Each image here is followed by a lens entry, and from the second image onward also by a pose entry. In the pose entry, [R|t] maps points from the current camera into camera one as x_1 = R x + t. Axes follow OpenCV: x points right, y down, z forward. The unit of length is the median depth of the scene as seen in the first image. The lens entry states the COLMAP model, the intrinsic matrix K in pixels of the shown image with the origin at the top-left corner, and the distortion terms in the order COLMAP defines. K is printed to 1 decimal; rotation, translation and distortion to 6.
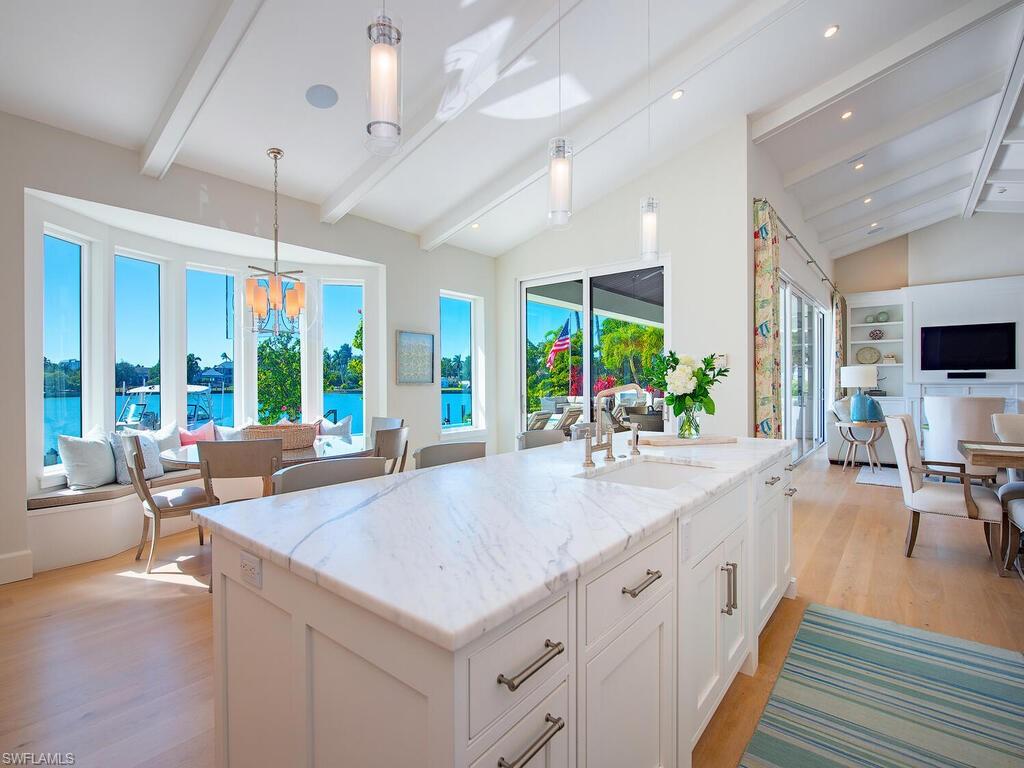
lens RADIAL K [[486.5, 0, 521.5], [0, 486.5, 384.2], [0, 0, 1]] dist [-0.002353, -0.000130]
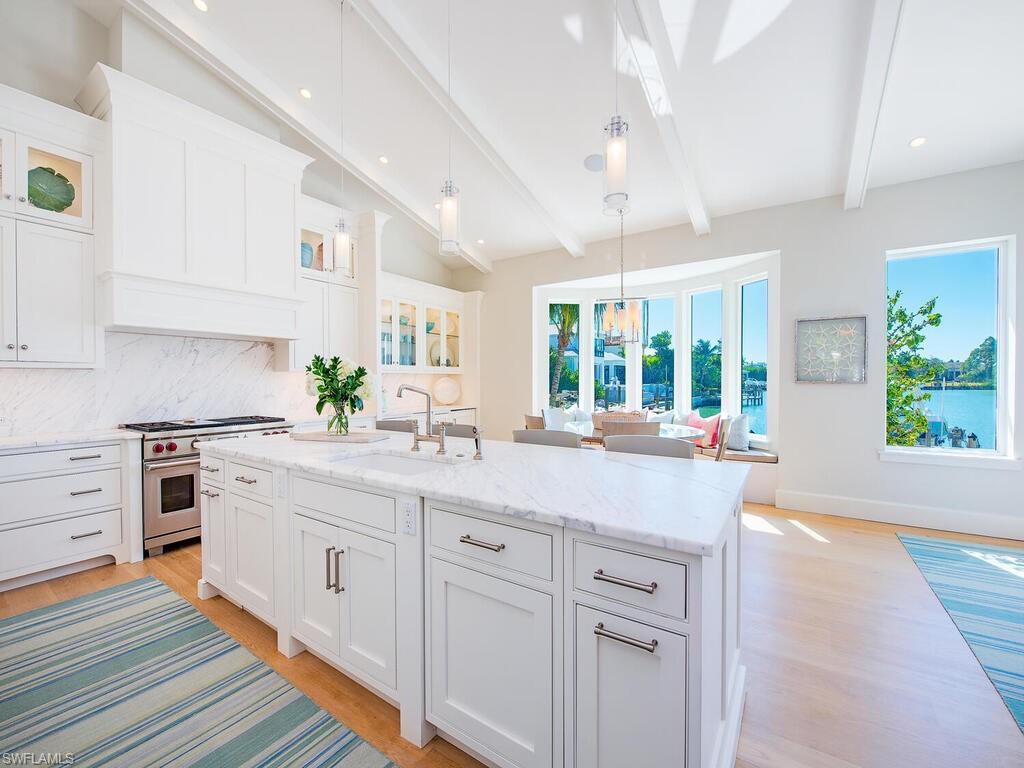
lens RADIAL K [[426.3, 0, 512.0], [0, 426.3, 384.0], [0, 0, 1]] dist [-0.000526, -0.000185]
pose [[0.072085, 0.012693, -0.997318, 0.470222], [-0.000535, 0.999919, 0.012688, -0.005935], [0.997398, -0.000381, 0.072086, 0.439827]]
